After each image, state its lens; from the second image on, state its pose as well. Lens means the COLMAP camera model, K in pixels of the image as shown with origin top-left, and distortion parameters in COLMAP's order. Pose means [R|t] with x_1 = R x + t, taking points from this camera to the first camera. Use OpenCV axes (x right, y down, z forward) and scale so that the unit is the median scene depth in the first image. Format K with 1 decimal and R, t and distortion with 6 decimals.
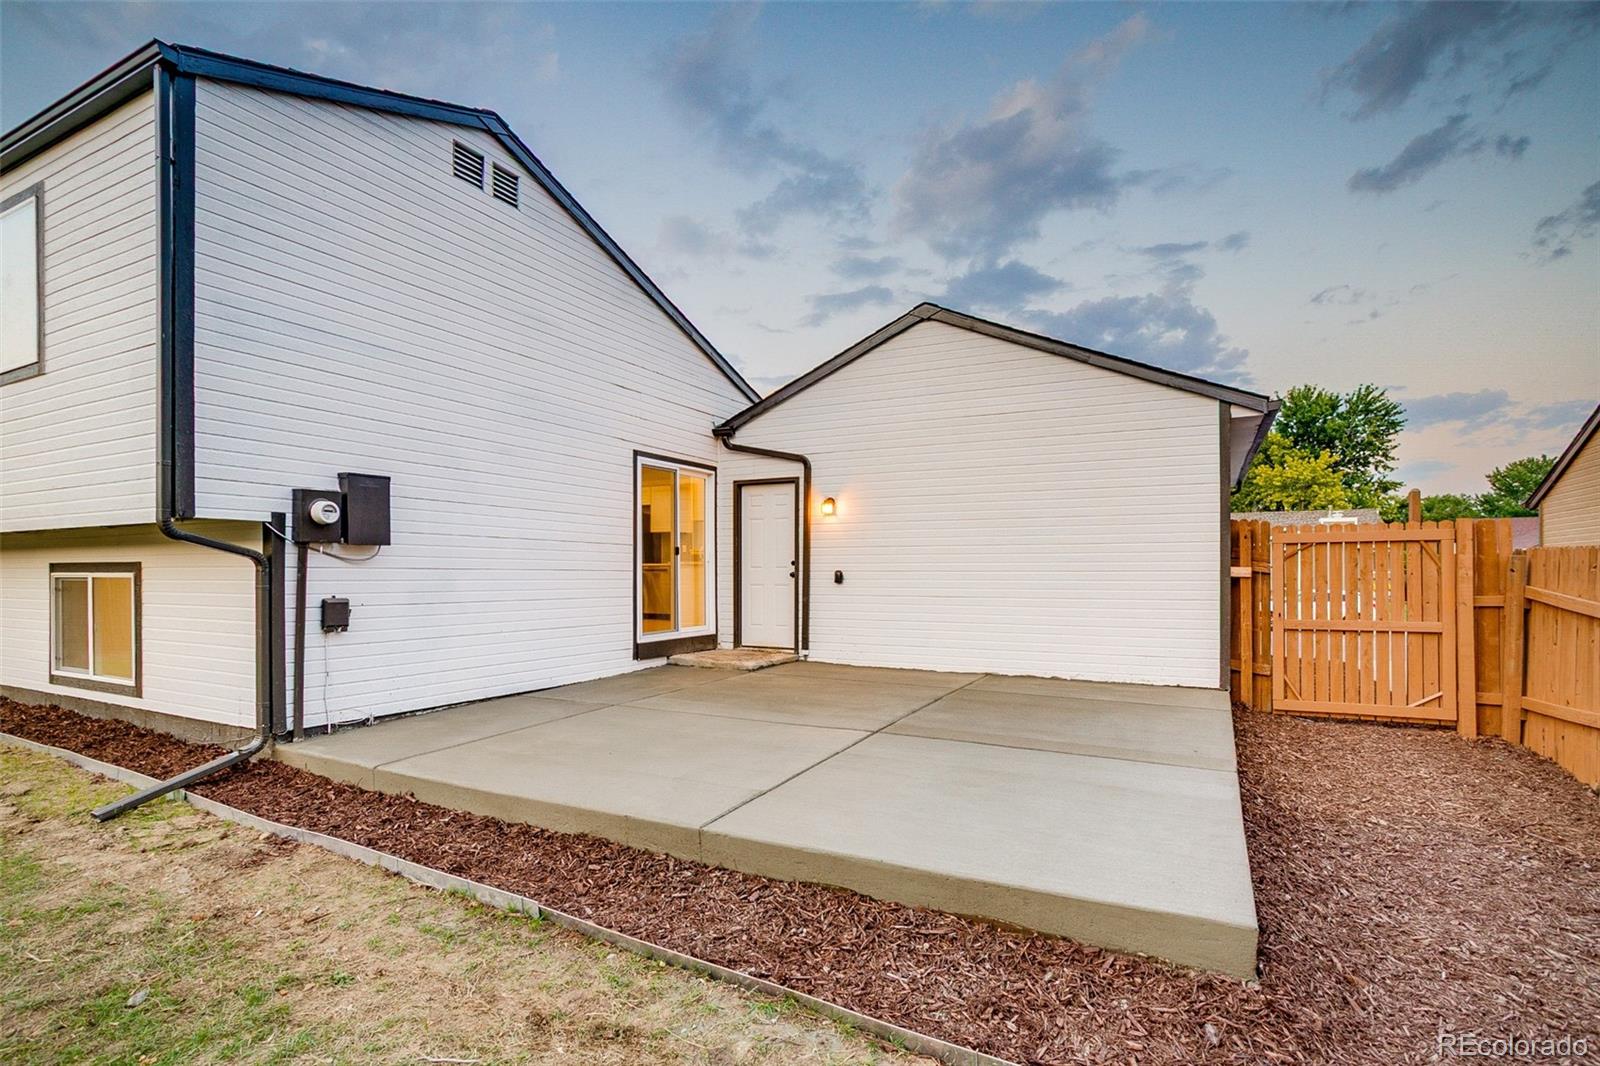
lens RADIAL K [[777.9, 0, 785.9], [0, 777.9, 550.3], [0, 0, 1]] dist [-0.062463, 0.038853]
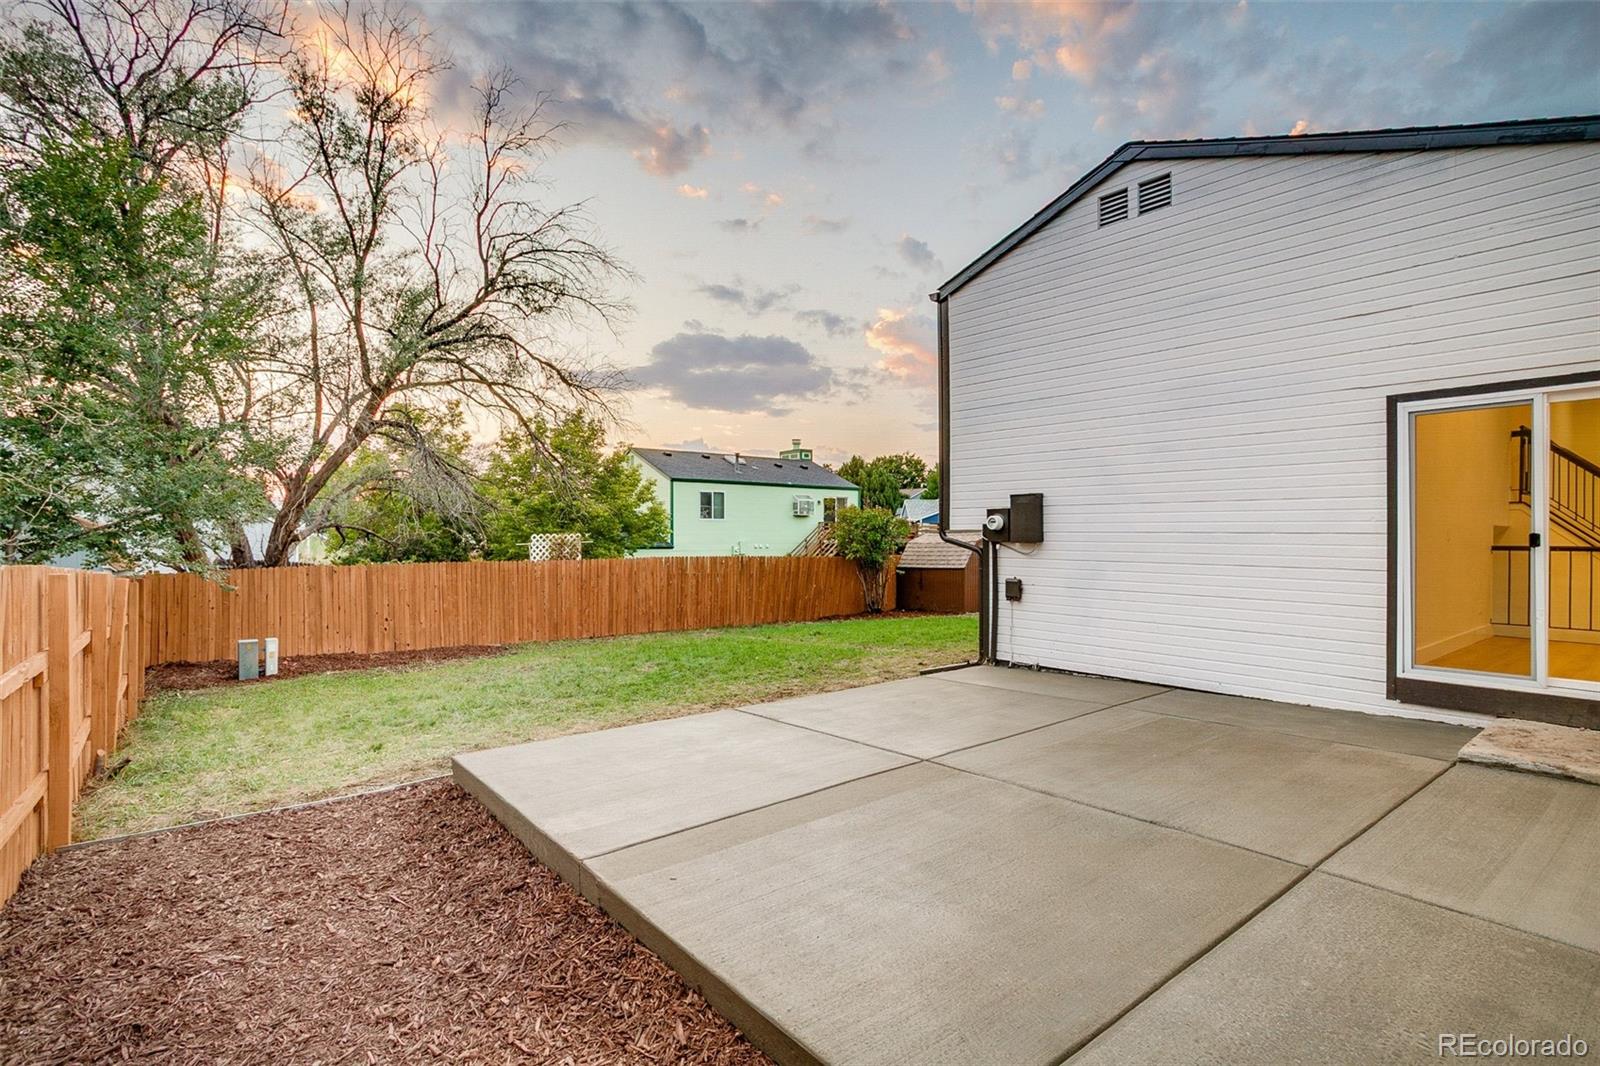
lens RADIAL K [[768.1, 0, 792.4], [0, 768.1, 529.9], [0, 0, 1]] dist [-0.062348, 0.034145]
pose [[-0.386673, -0.009337, -0.922169, 0.831430], [0.022375, 0.999559, -0.019503, -0.012198], [0.921945, -0.028175, -0.386294, 1.012309]]
